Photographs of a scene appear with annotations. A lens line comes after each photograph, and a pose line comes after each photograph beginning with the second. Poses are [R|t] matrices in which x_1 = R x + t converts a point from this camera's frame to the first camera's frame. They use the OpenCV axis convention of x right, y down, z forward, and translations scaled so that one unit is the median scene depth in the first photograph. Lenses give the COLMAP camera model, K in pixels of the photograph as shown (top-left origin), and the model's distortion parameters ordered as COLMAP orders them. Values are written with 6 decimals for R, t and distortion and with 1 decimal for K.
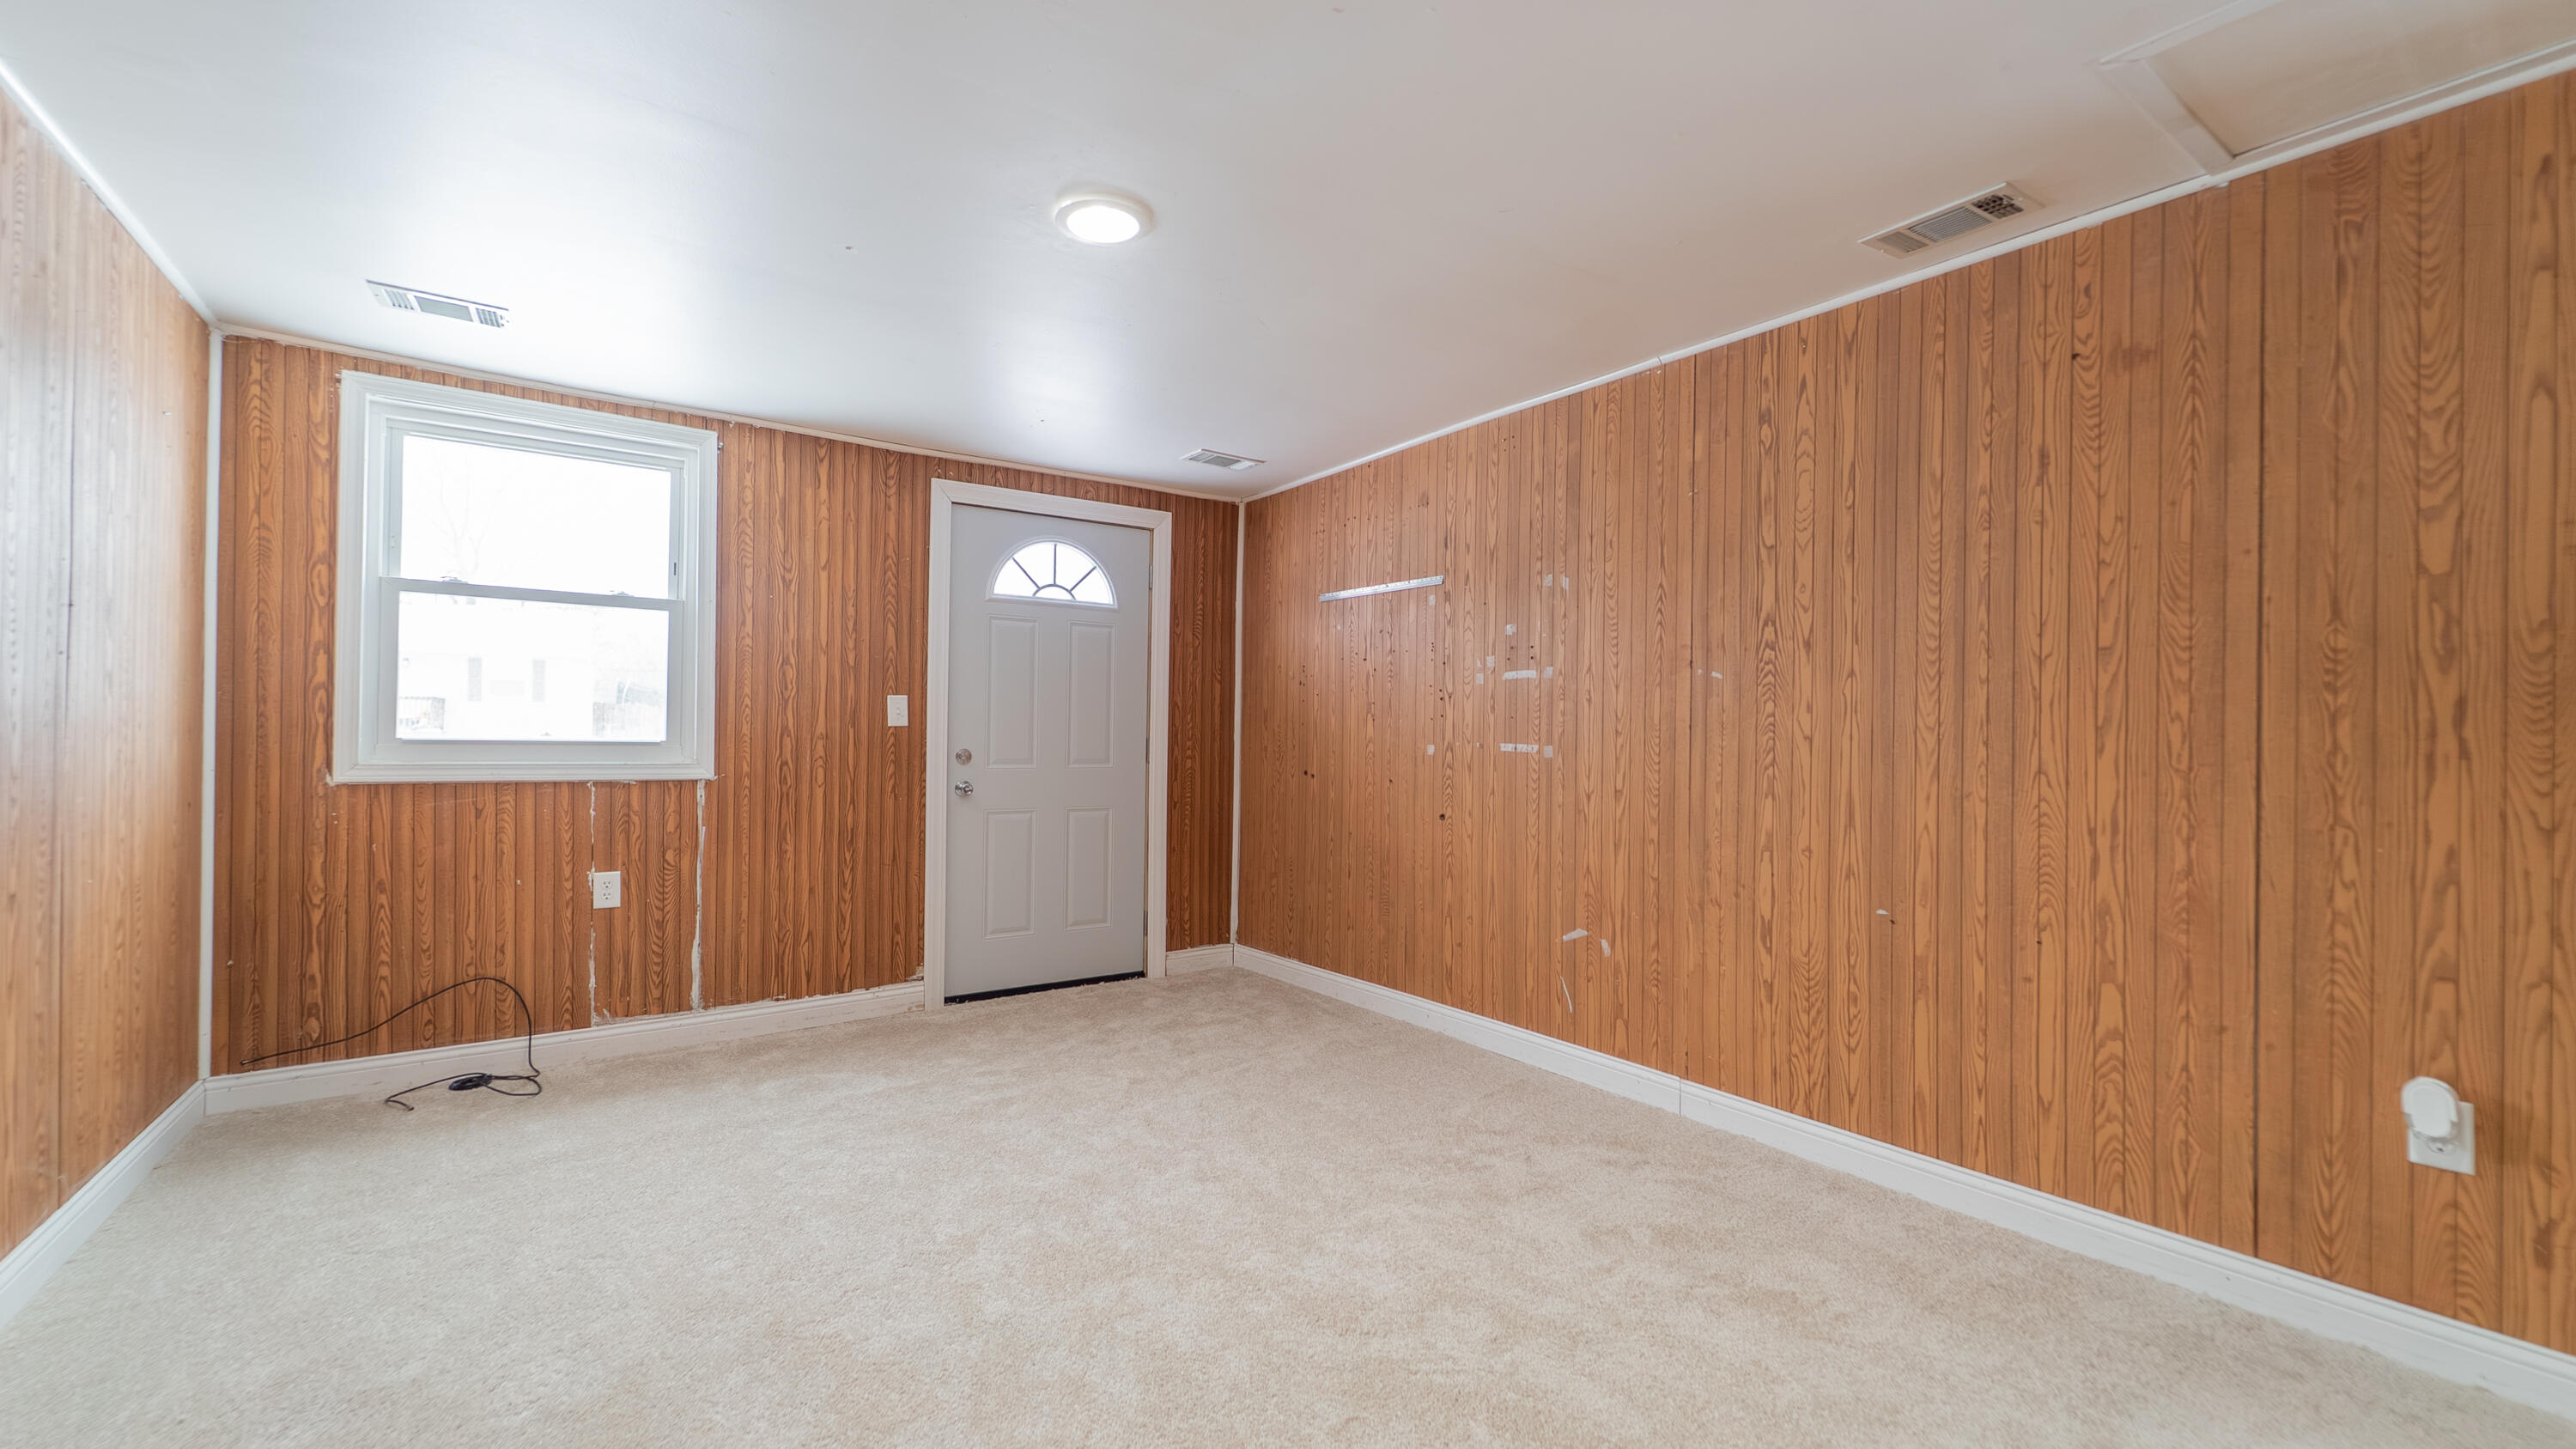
lens RADIAL K [[1026.0, 0, 1292.5], [0, 1026.0, 730.9], [0, 0, 1]] dist [-0.002287, -0.000357]
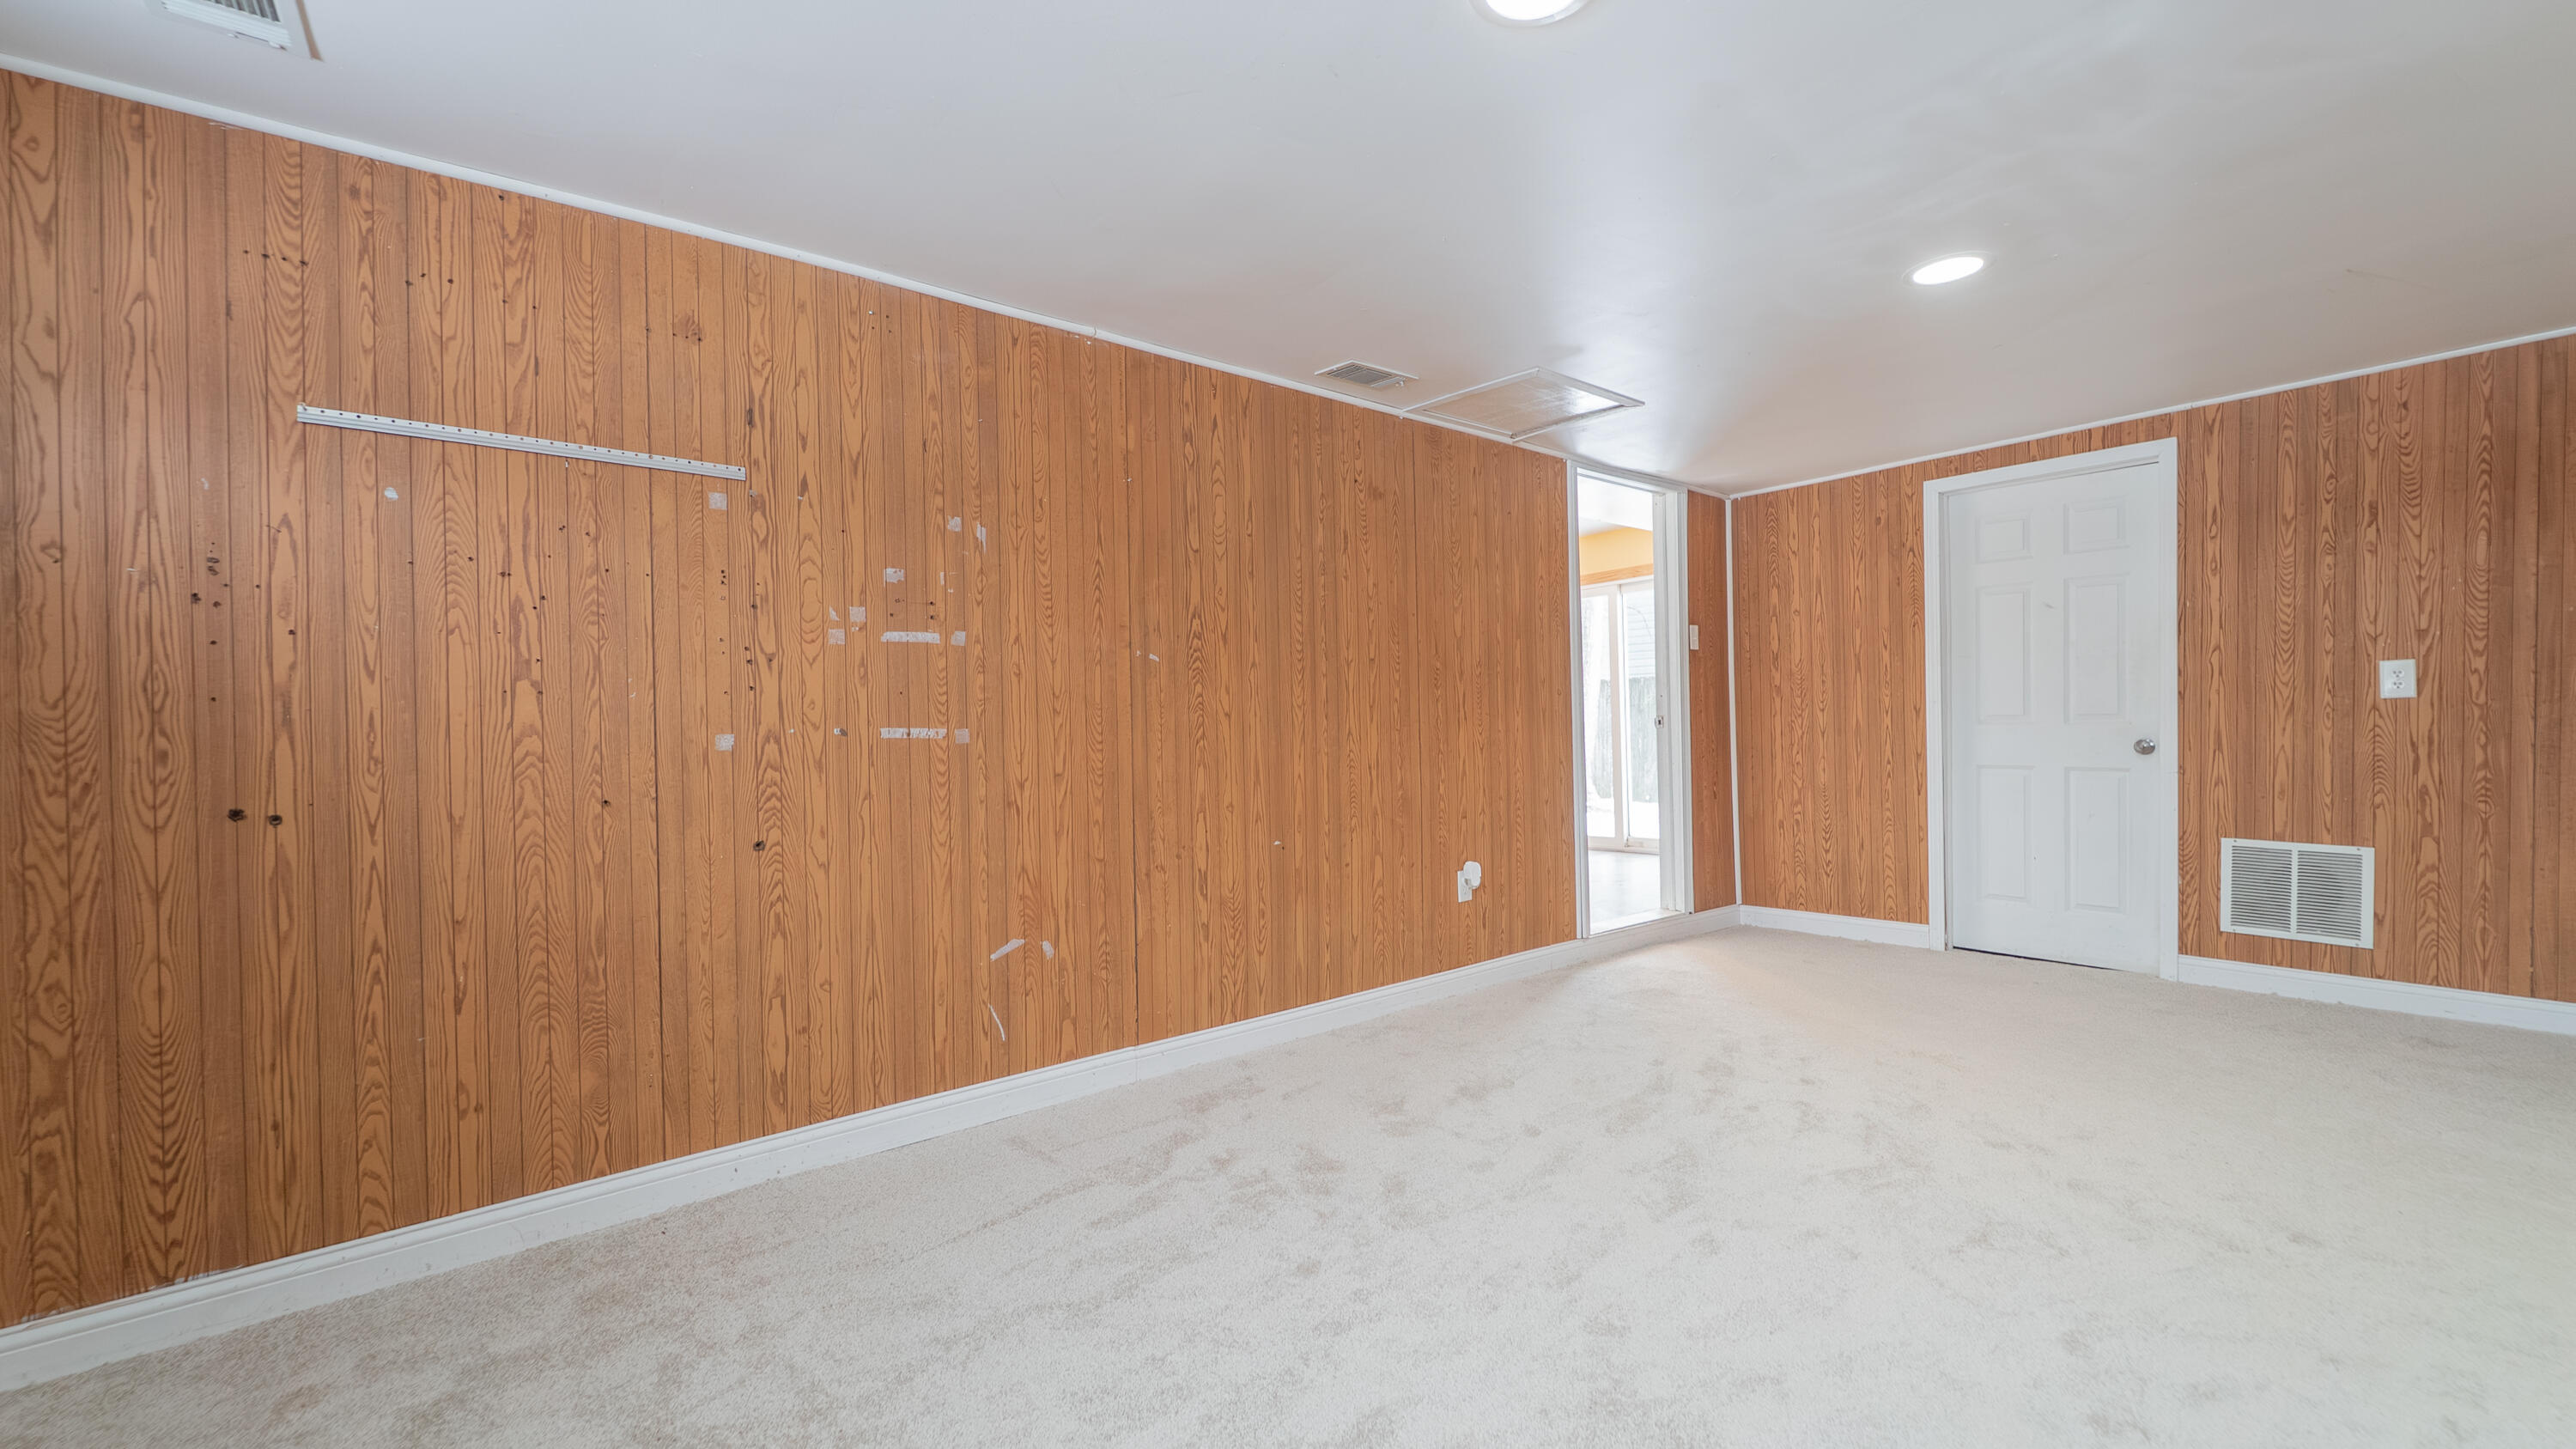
lens RADIAL K [[1026.0, 0, 1298.0], [0, 1026.0, 727.8], [0, 0, 1]] dist [-0.002287, -0.000357]
pose [[-0.064832, -0.010725, 0.997839, -0.644018], [0.012086, 0.999860, 0.011532, 0.008465], [-0.997823, 0.012808, -0.064693, 0.881062]]
